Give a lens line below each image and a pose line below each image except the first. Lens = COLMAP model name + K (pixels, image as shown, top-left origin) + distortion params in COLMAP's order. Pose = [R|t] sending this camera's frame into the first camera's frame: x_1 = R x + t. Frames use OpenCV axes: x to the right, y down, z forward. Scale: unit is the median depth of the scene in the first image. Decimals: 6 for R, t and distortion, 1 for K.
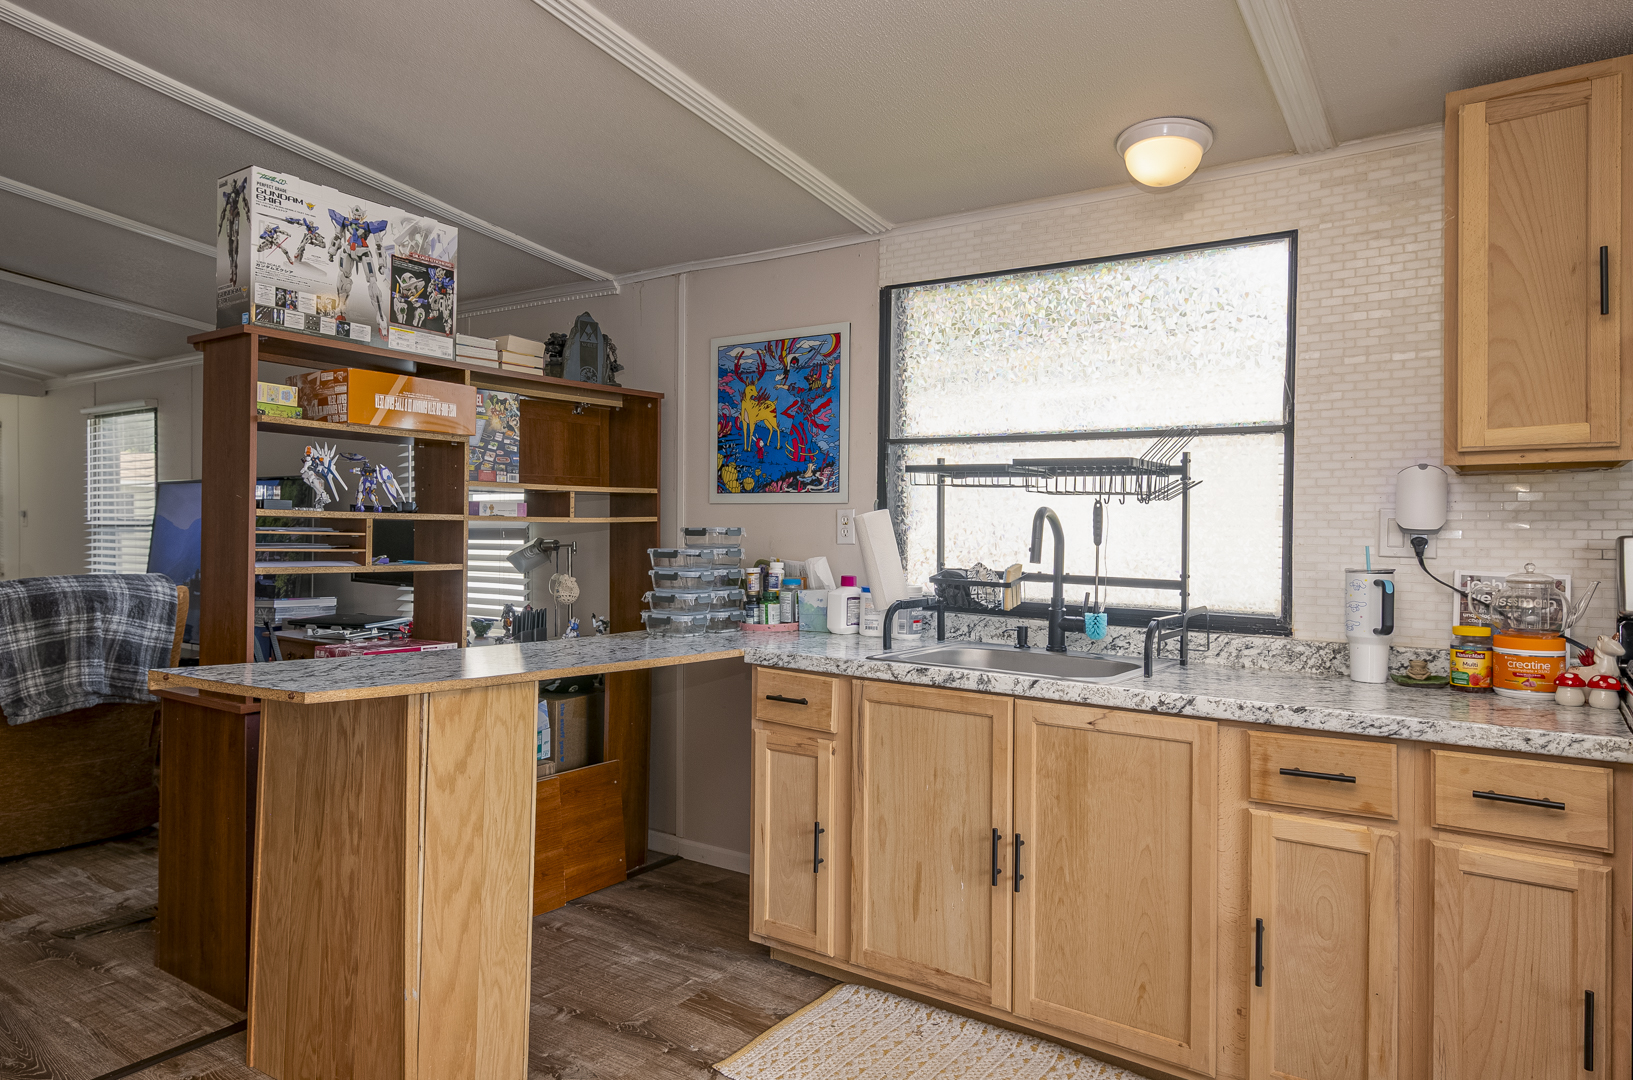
lens RADIAL K [[1010.6, 0, 815.2], [0, 1010.6, 529.2], [0, 0, 1]] dist [0.013949, -0.001147]
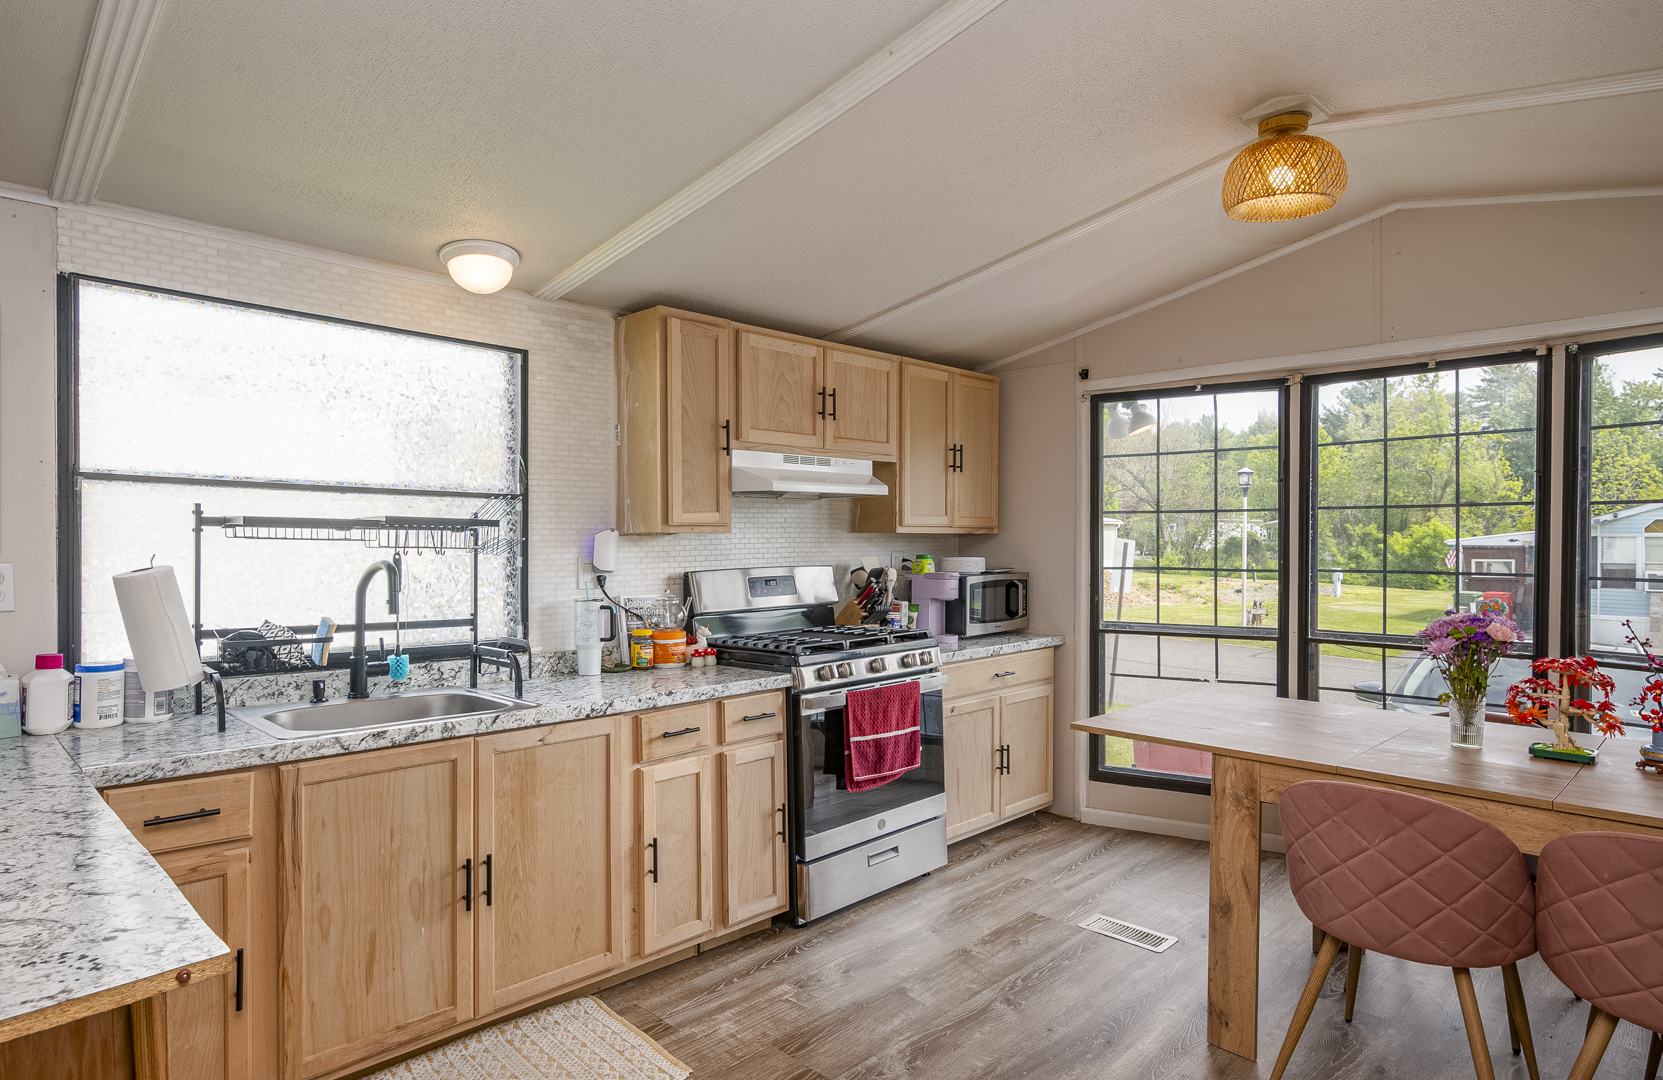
lens RADIAL K [[902.4, 0, 820.7], [0, 902.4, 547.9], [0, 0, 1]] dist [0.003648, -0.000743]
pose [[0.189149, -0.014962, 0.981834, -0.659904], [0.004376, 0.999887, 0.014394, -0.050463], [-0.981939, 0.001574, 0.189193, 0.409257]]
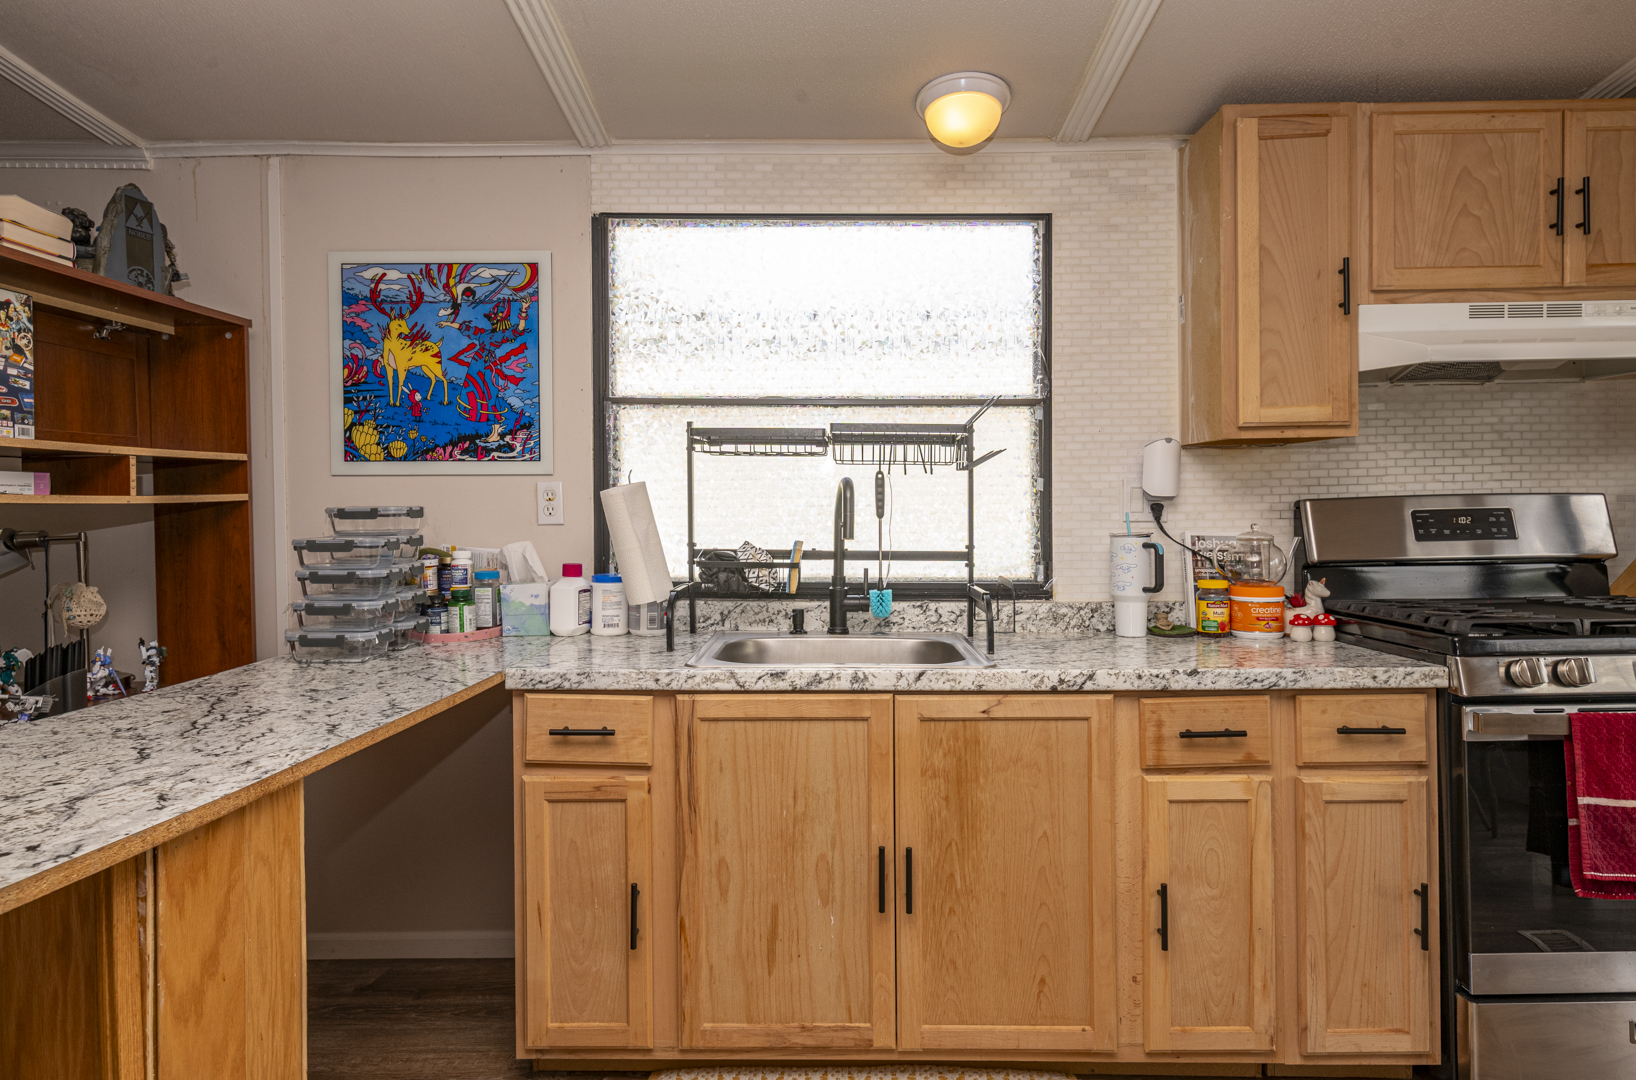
lens RADIAL K [[942.7, 0, 821.9], [0, 942.7, 515.5], [0, 0, 1]] dist [0.005871, -0.002437]
pose [[0.827153, -0.023496, 0.561486, -0.291295], [0.016557, 0.999711, 0.017442, -0.003081], [-0.561733, -0.005131, 0.827303, 0.336554]]
